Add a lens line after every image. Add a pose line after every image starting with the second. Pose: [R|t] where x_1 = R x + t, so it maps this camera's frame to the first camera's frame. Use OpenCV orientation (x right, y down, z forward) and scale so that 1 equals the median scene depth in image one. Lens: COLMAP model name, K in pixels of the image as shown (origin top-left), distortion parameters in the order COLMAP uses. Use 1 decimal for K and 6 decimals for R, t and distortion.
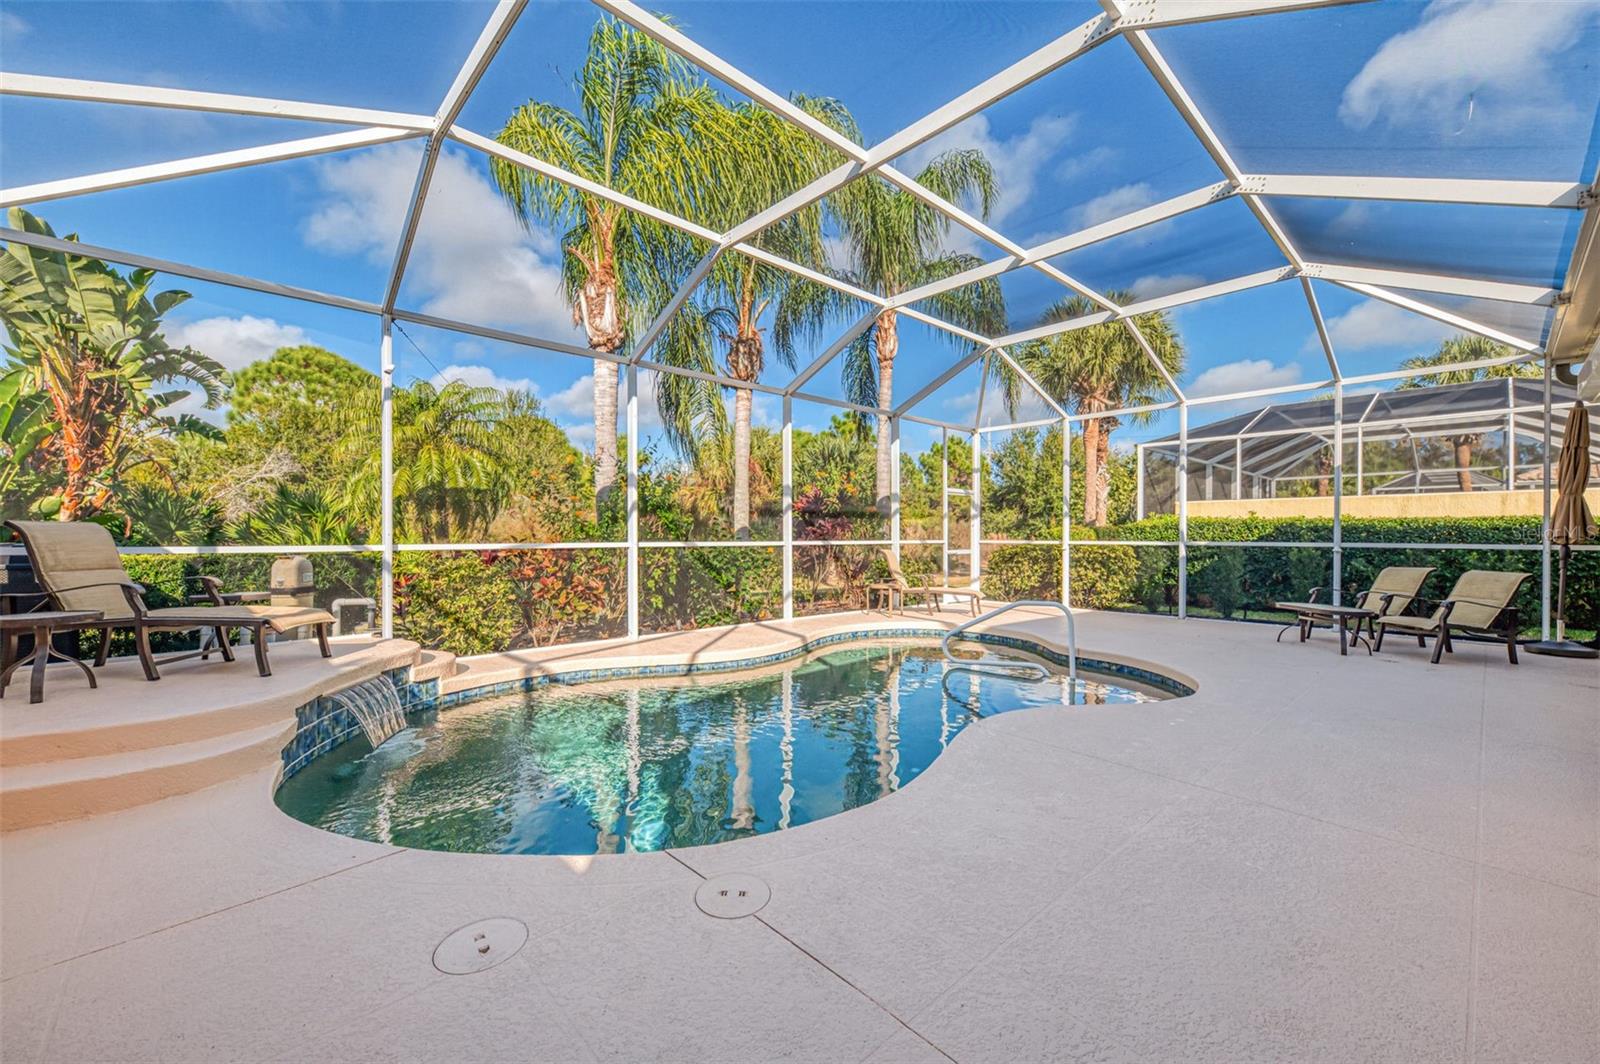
lens RADIAL K [[632.3, 0, 809.9], [0, 632.3, 538.6], [0, 0, 1]] dist [-0.009955, 0.000214]
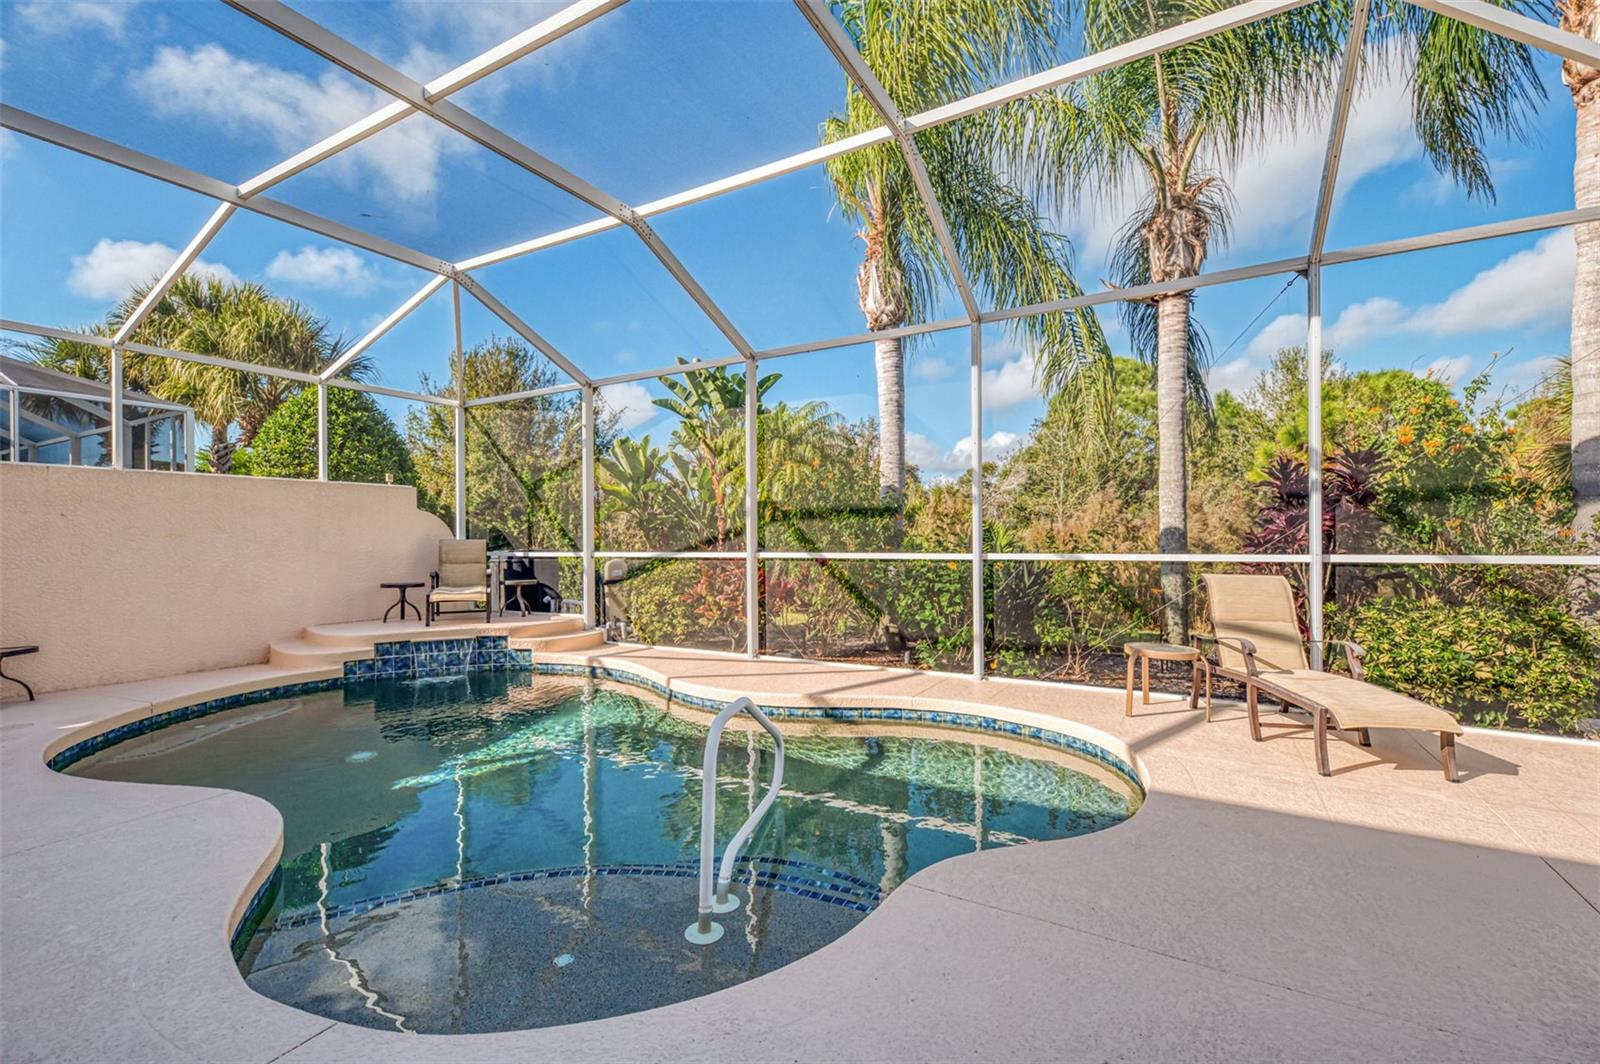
lens RADIAL K [[697.8, 0, 795.8], [0, 697.8, 537.7], [0, 0, 1]] dist [0.003386, -0.000097]
pose [[0.274419, -0.009563, -0.961563, 0.611817], [0.003579, 0.999954, -0.008924, -0.005577], [0.961604, -0.000992, 0.274441, 0.667818]]
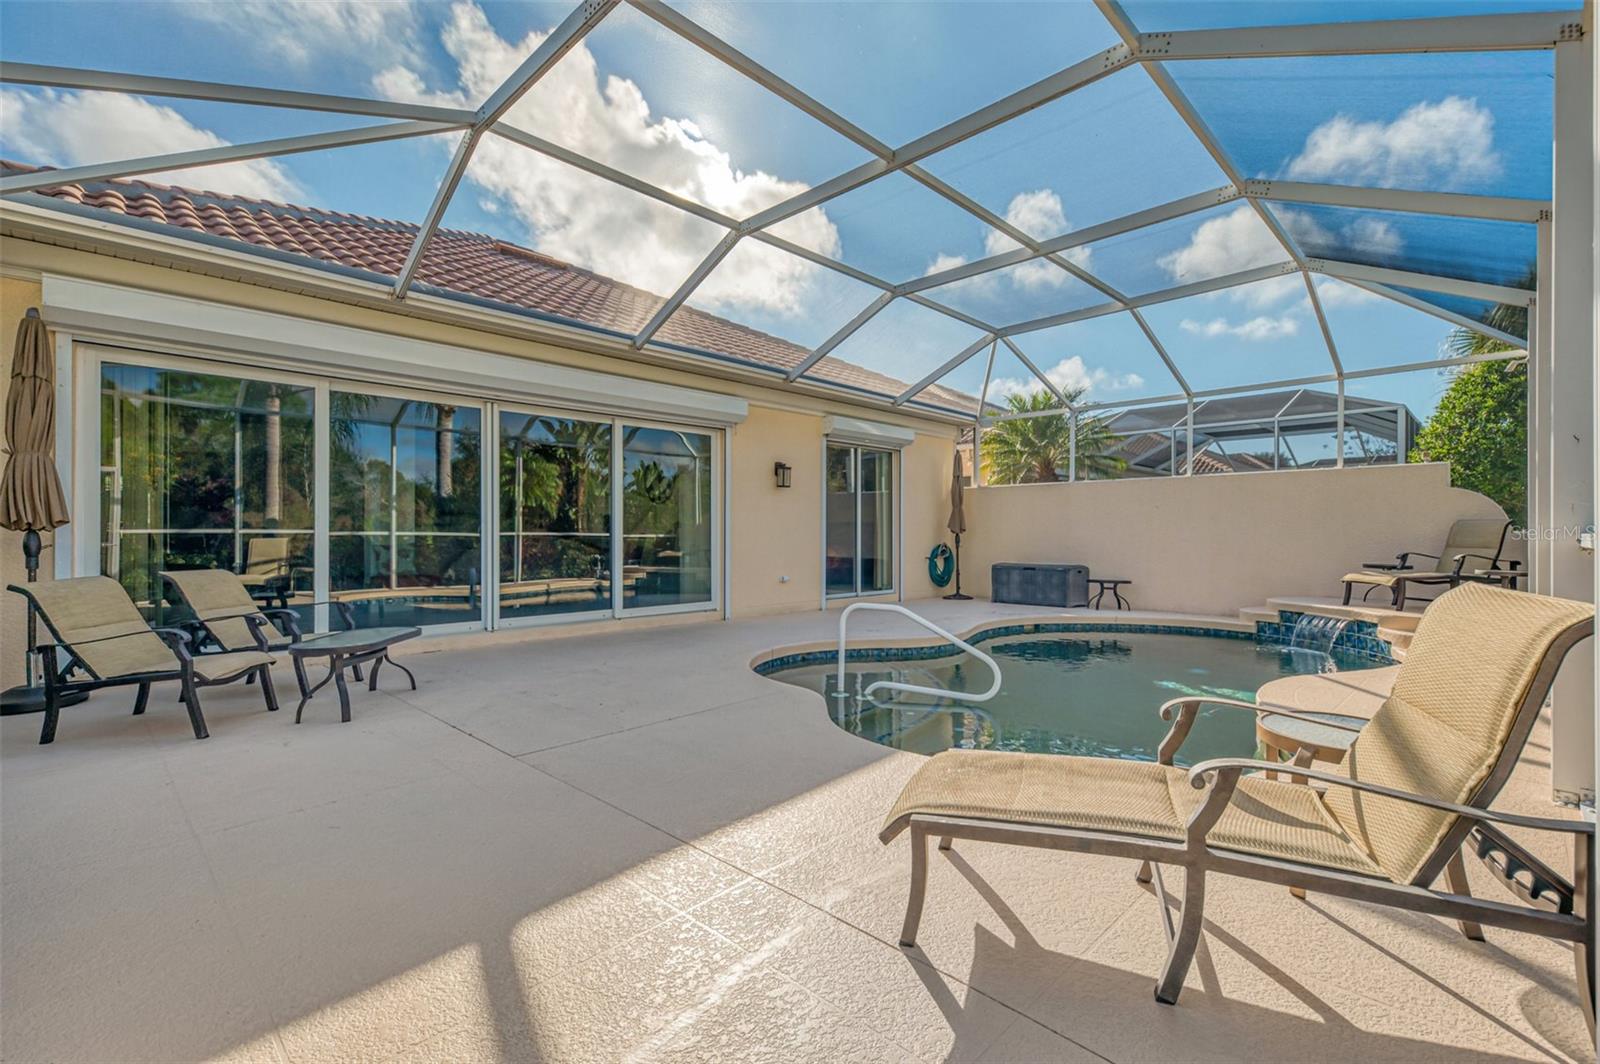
lens RADIAL K [[697.8, 0, 791.9], [0, 697.8, 533.1], [0, 0, 1]] dist [0.003386, -0.000097]
pose [[-0.999646, -0.003814, -0.026315, 0.366762], [-0.004077, 0.999942, 0.009926, -0.002125], [0.026276, 0.010030, -0.999604, 1.374272]]
